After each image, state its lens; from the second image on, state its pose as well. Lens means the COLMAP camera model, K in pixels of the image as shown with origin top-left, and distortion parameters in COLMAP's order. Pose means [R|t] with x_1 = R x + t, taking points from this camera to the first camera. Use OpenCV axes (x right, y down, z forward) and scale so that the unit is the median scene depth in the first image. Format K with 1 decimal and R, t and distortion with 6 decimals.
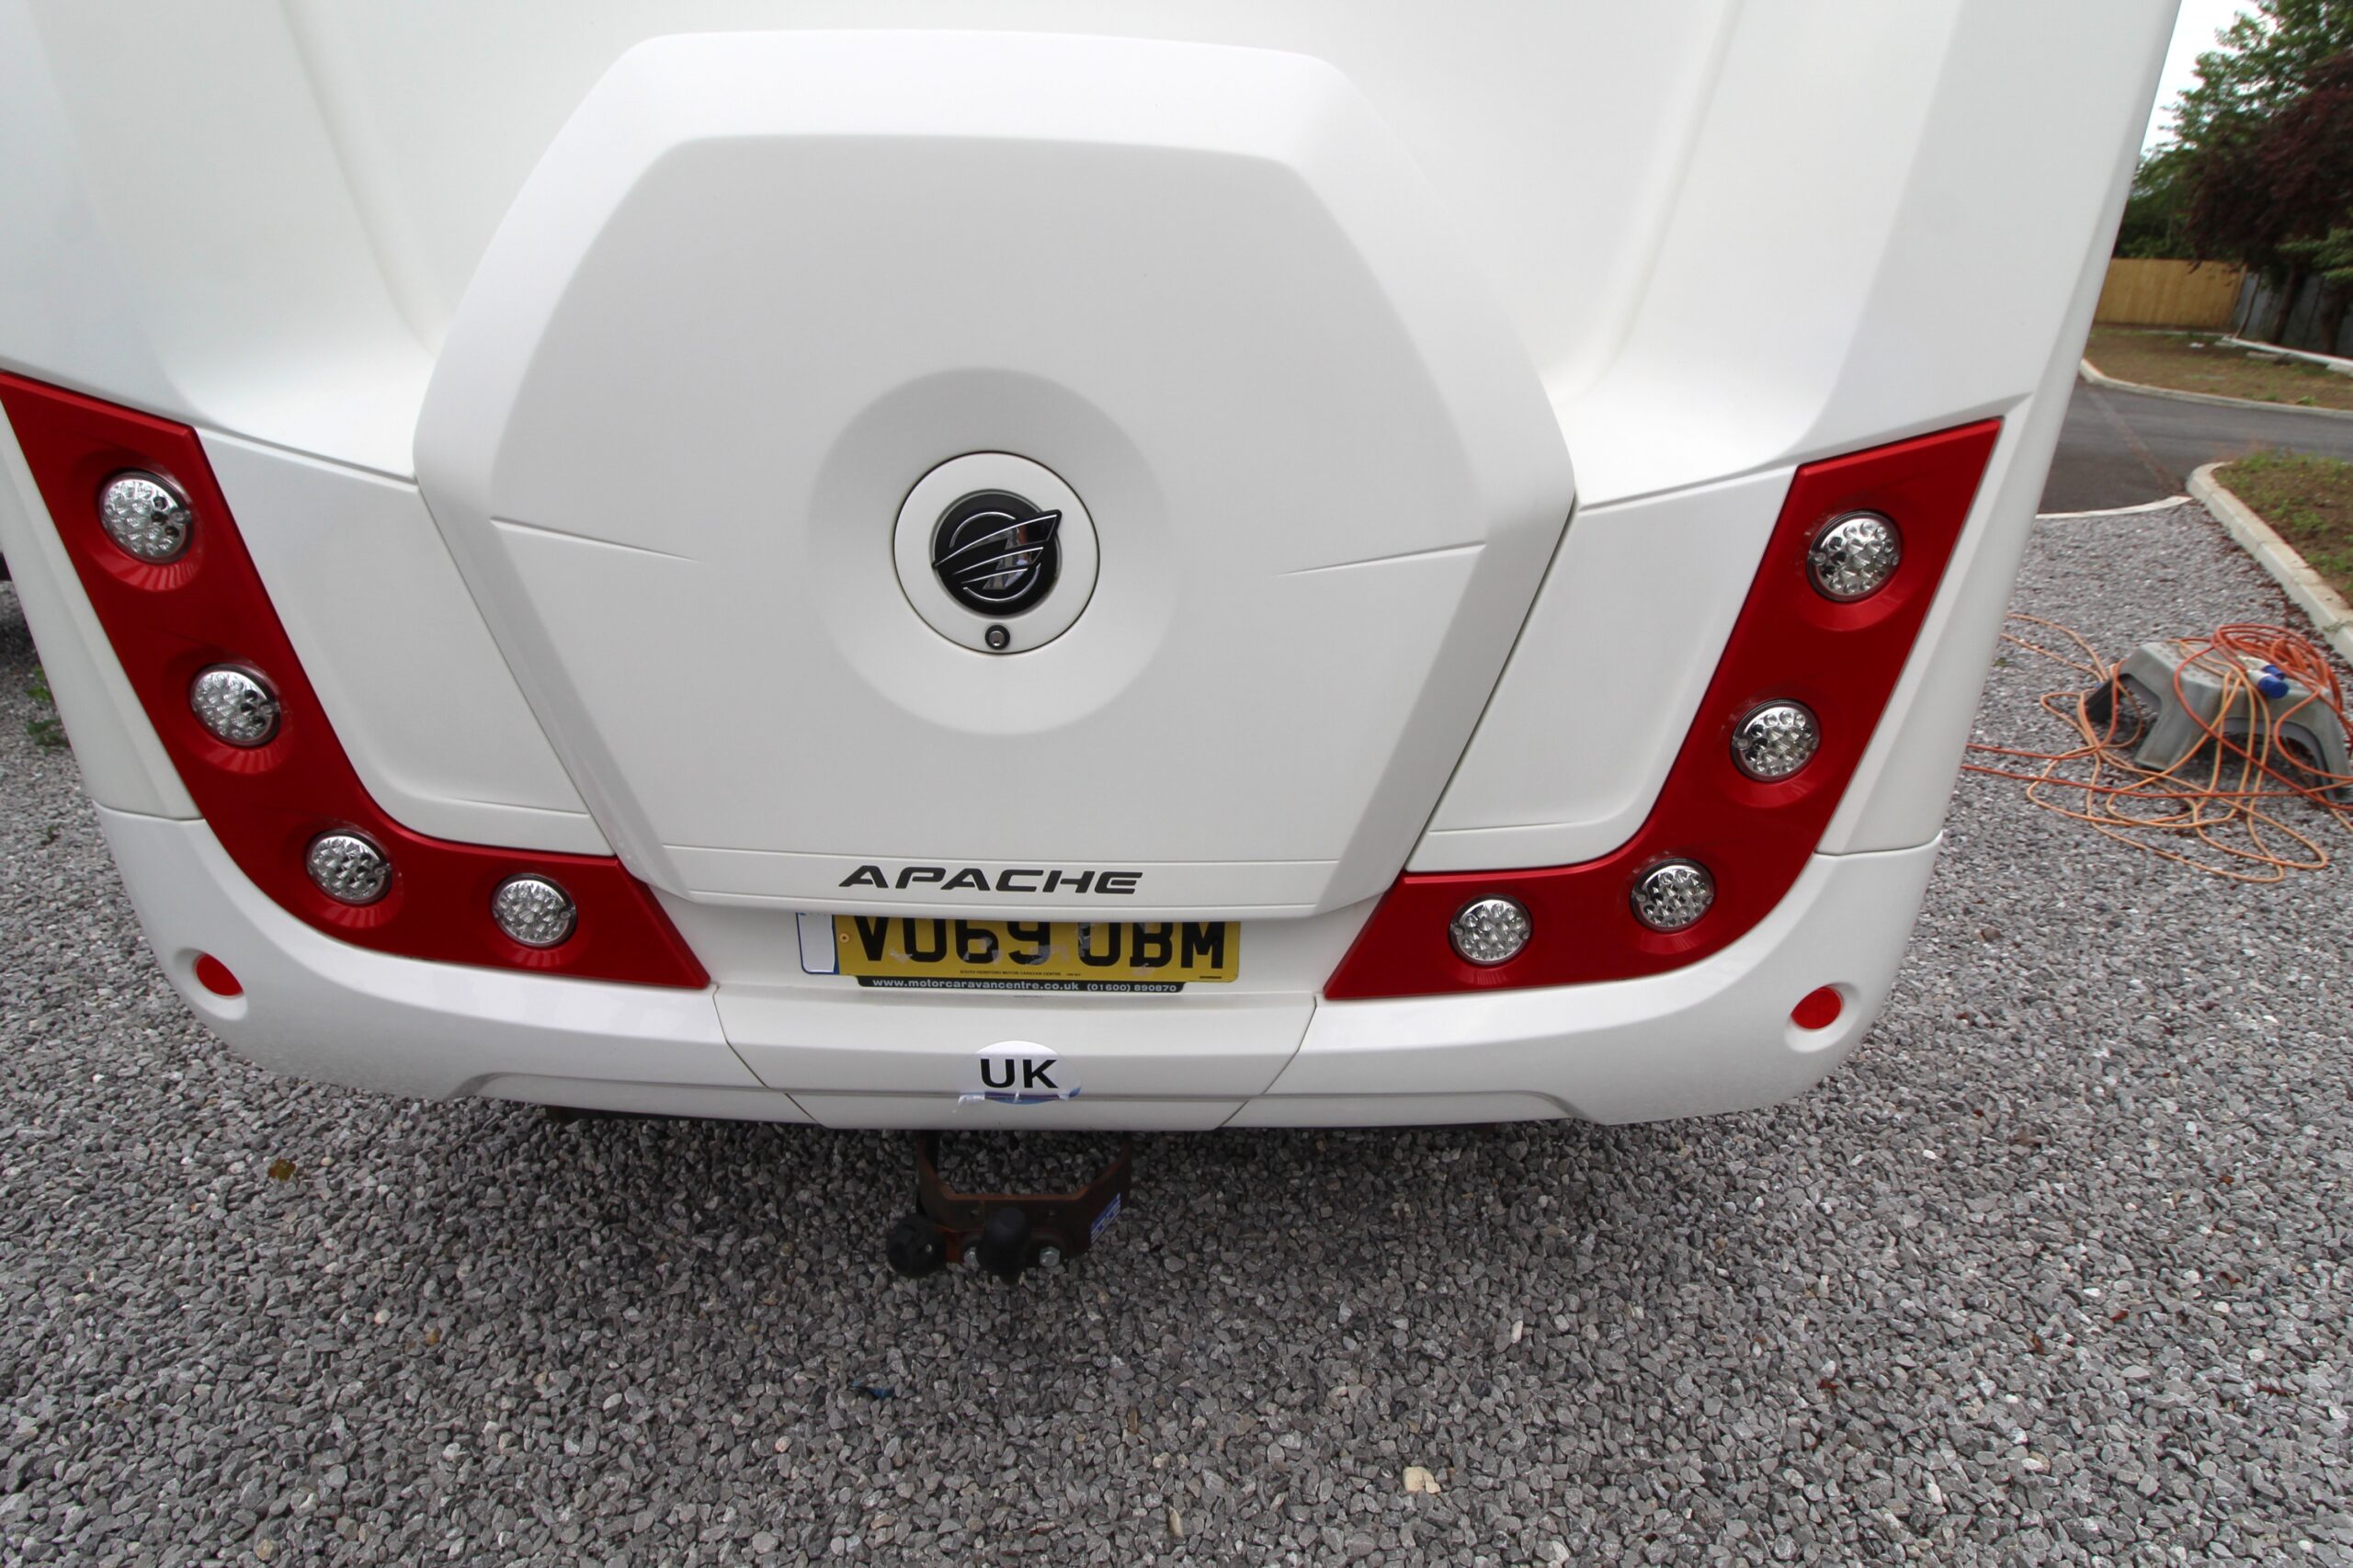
lens RADIAL K [[1212.2, 0, 1176.5], [0, 1212.2, 784.0], [0, 0, 1]] dist [0.002811, -0.015976]
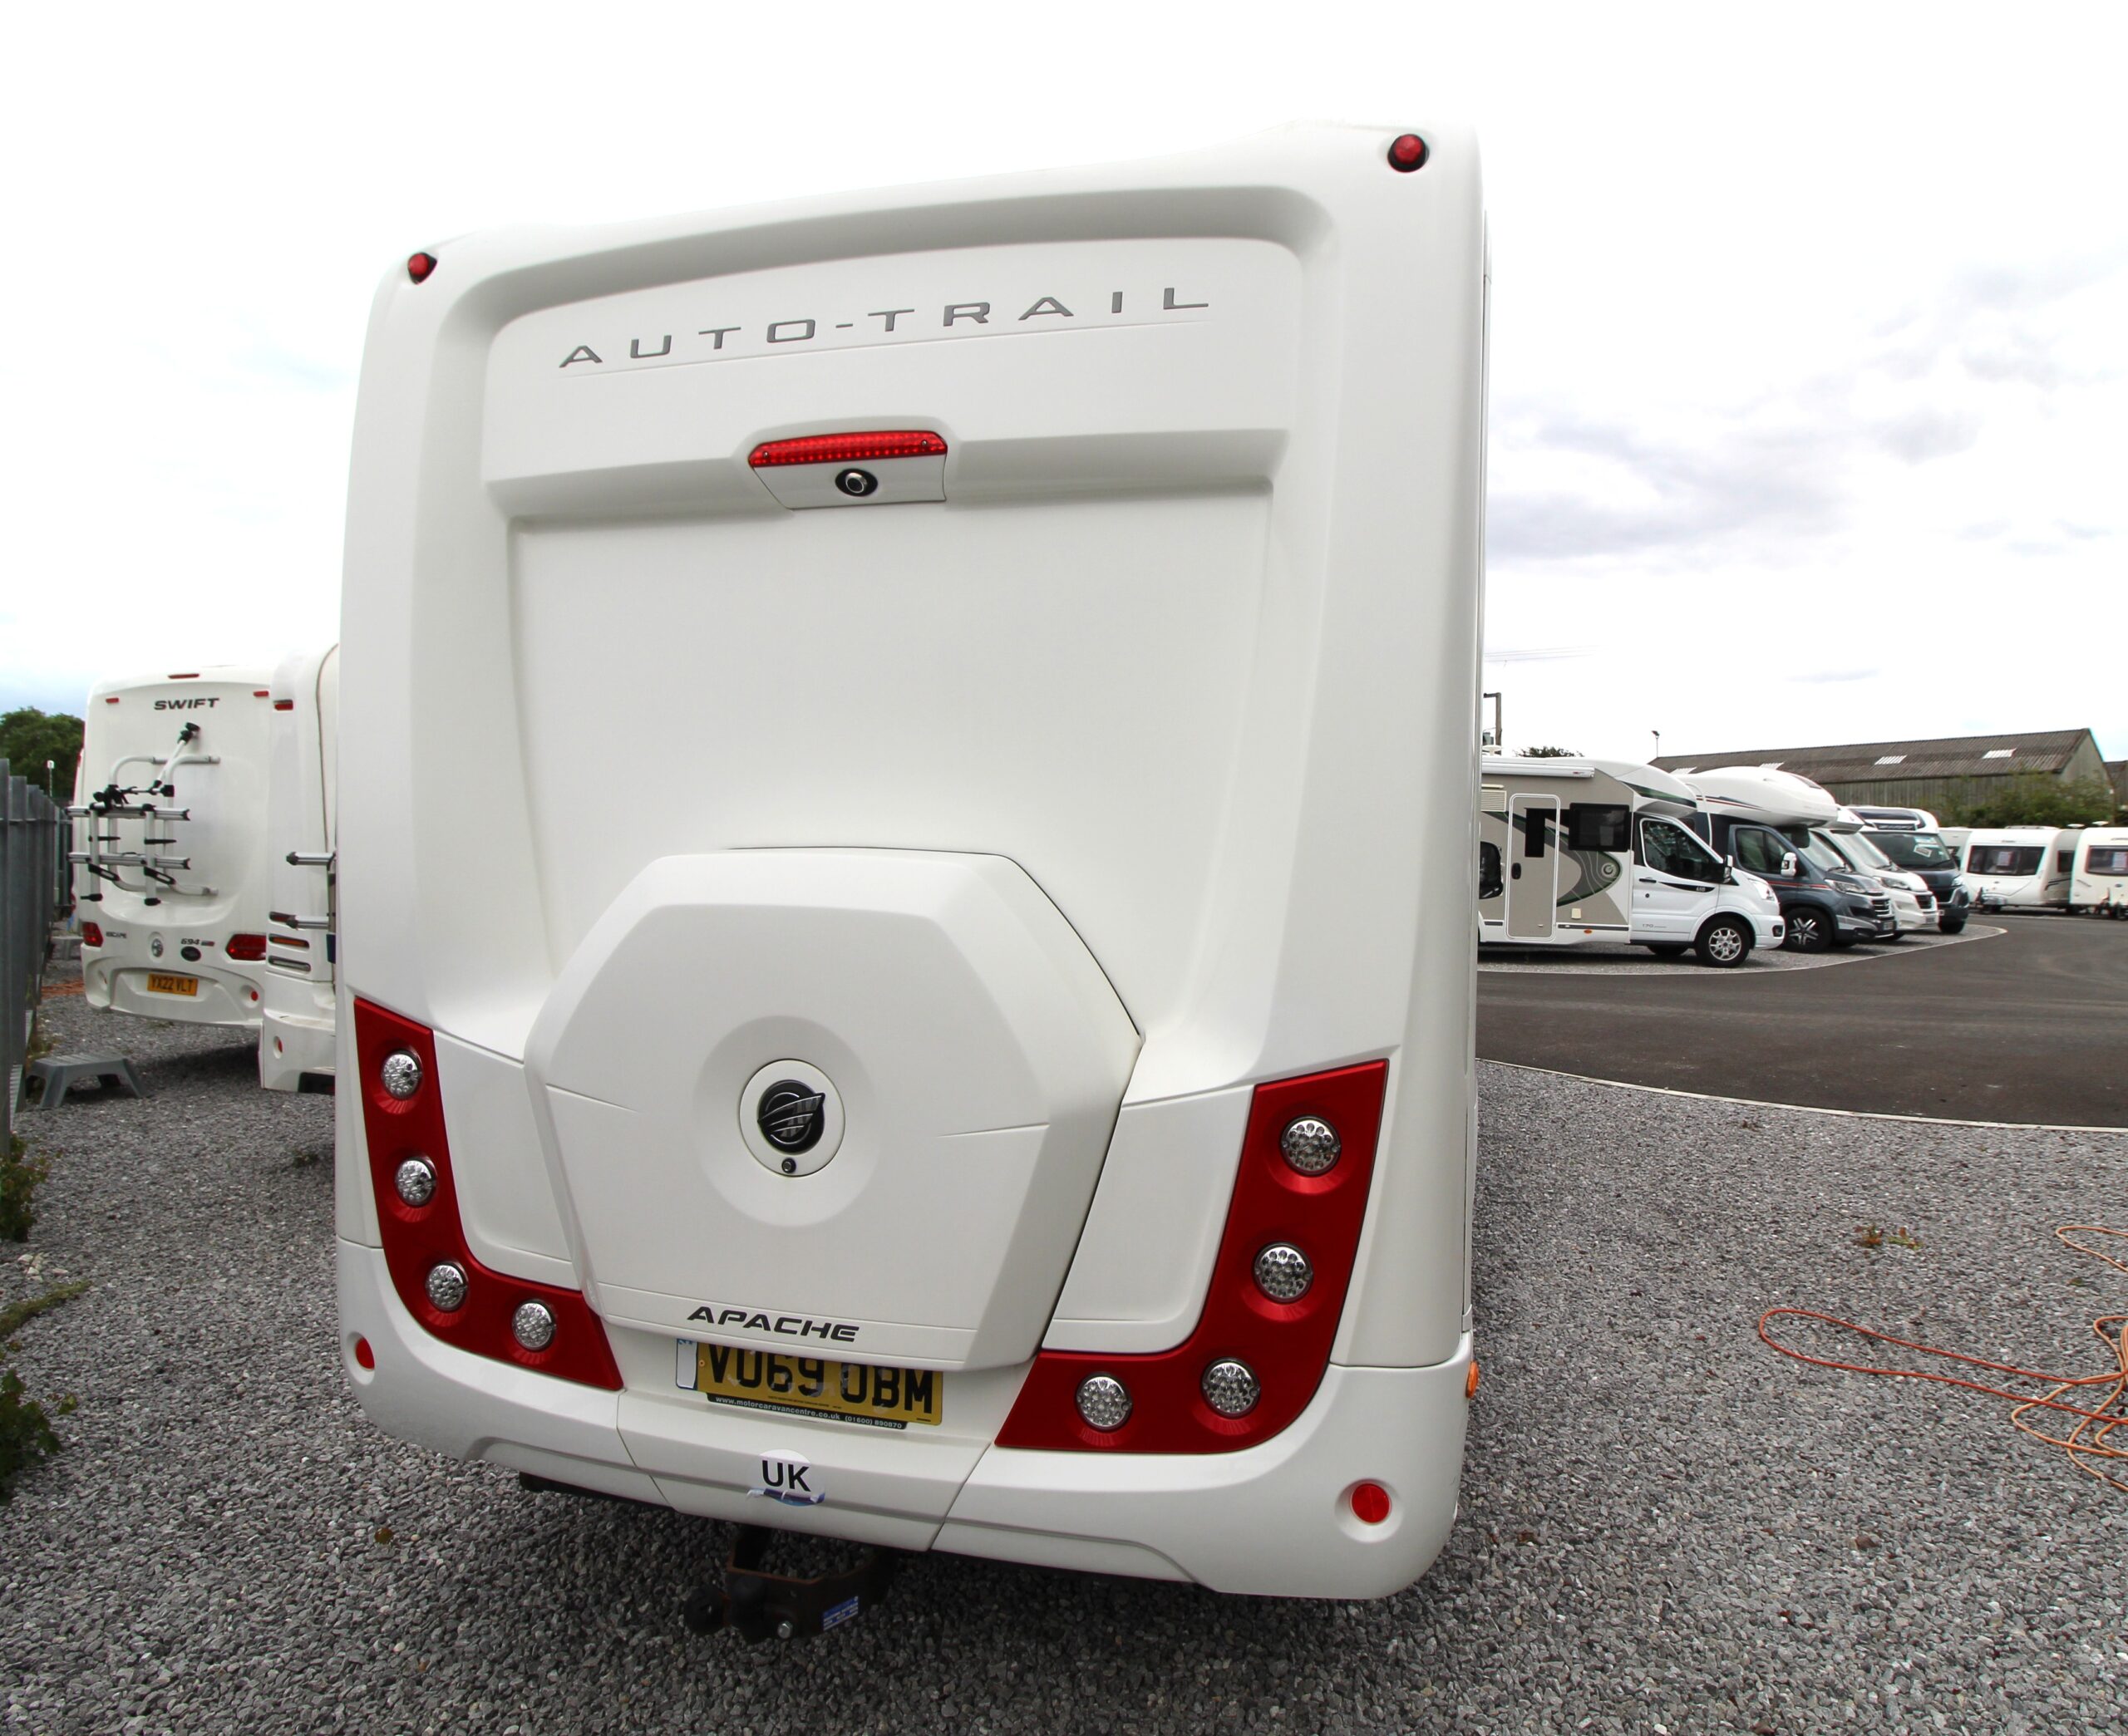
lens RADIAL K [[1206.8, 0, 1150.4], [0, 1206.8, 862.1], [0, 0, 1]] dist [0.001614, -0.014724]
pose [[0.969422, -0.004214, -0.245363, 0.594287], [-0.092267, 0.920230, -0.380347, 0.065210], [0.227393, 0.391356, 0.891702, -0.434488]]
